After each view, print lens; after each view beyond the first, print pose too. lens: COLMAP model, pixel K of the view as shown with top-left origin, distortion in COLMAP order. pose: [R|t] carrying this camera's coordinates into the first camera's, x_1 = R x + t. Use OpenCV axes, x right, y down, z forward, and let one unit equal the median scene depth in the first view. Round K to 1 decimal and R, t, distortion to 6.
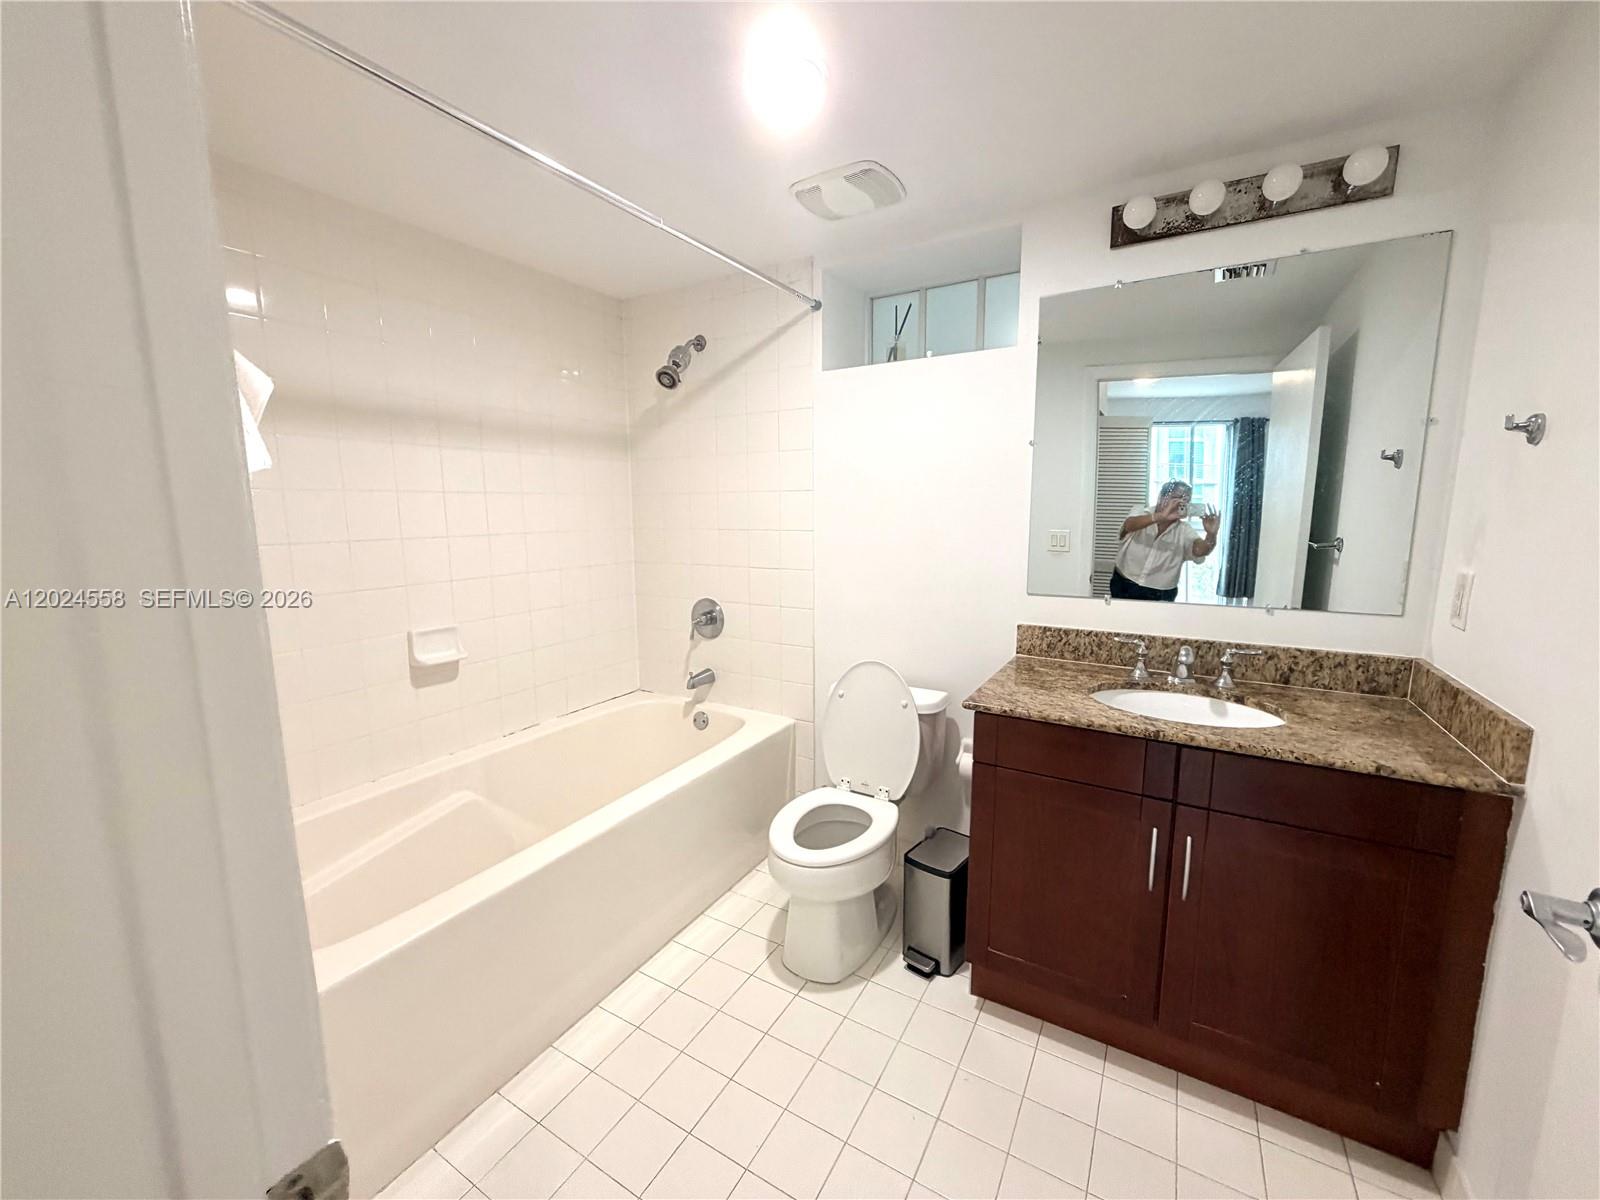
lens RADIAL K [[638.0, 0, 798.8], [0, 638.0, 598.9], [0, 0, 1]] dist [0.001536, 0.000010]
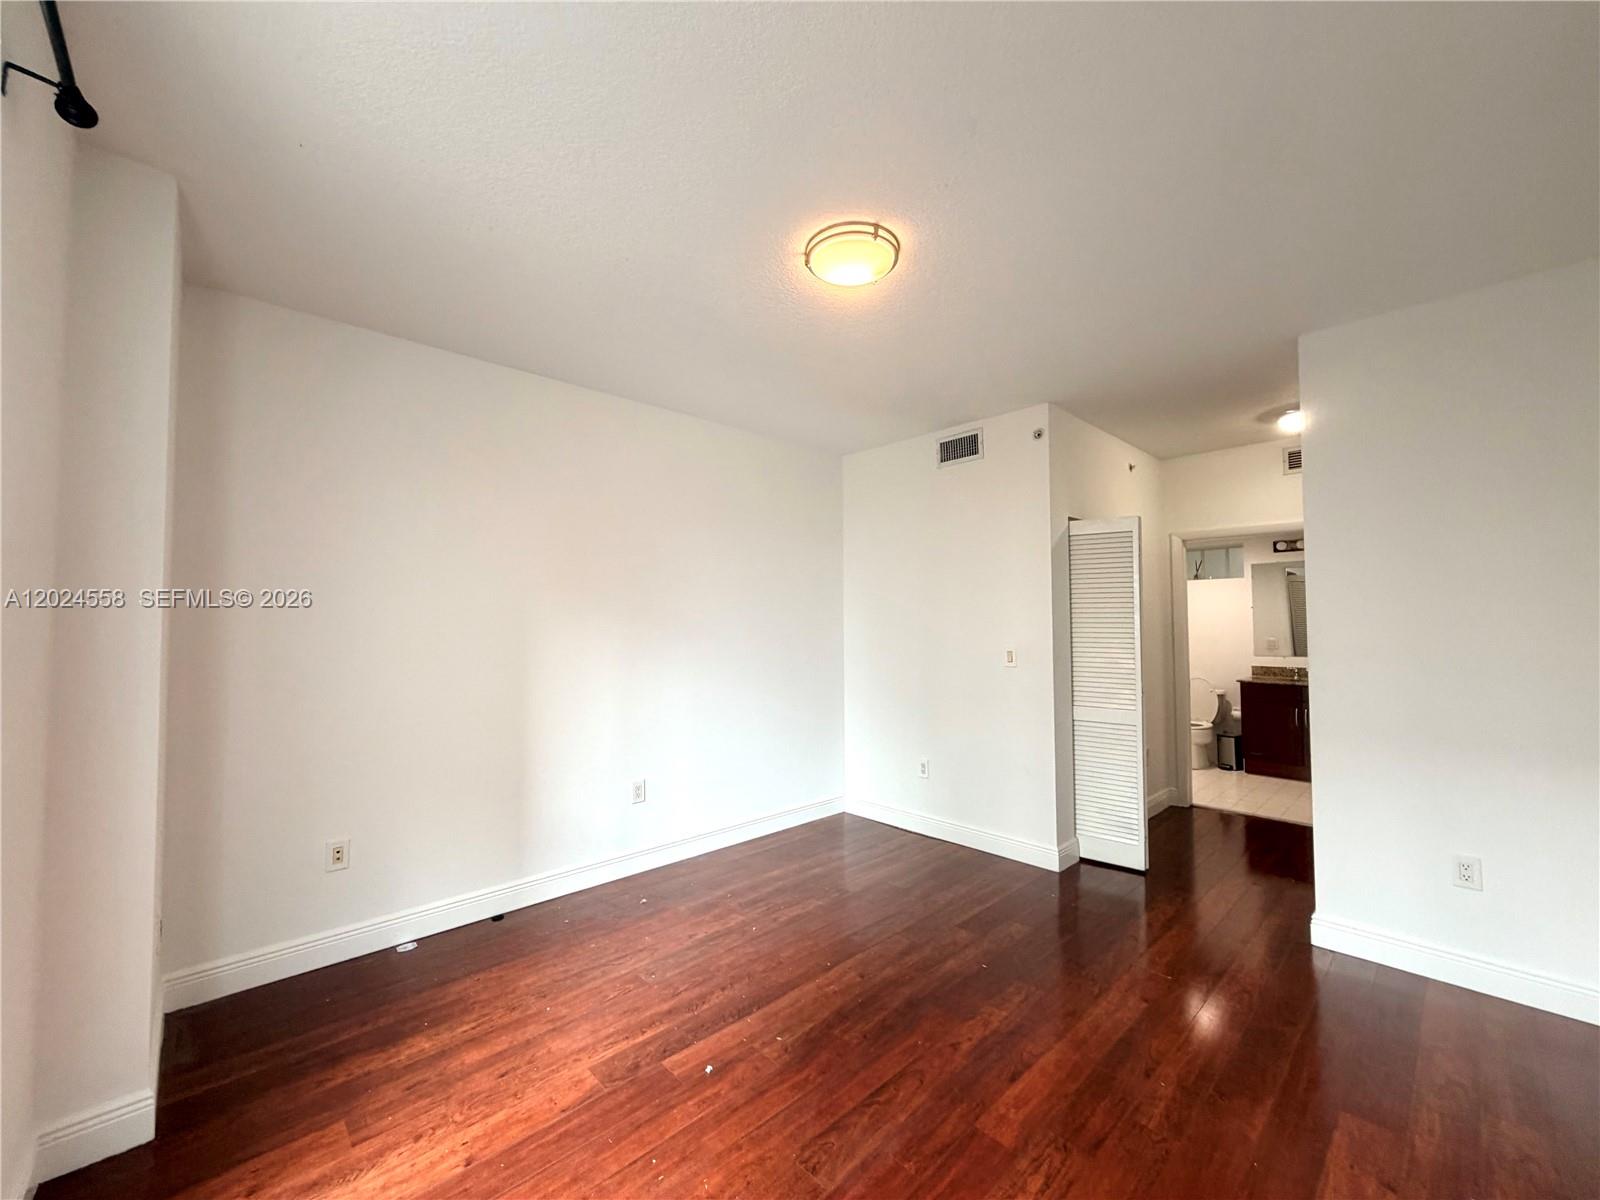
lens RADIAL K [[638.0, 0, 804.0], [0, 638.0, 591.3], [0, 0, 1]] dist [0.001536, 0.000010]
pose [[0.959116, -0.015442, -0.282590, -0.931827], [-0.039753, 0.981260, -0.188545, 0.388268], [0.280206, 0.192071, 0.940528, -2.807128]]
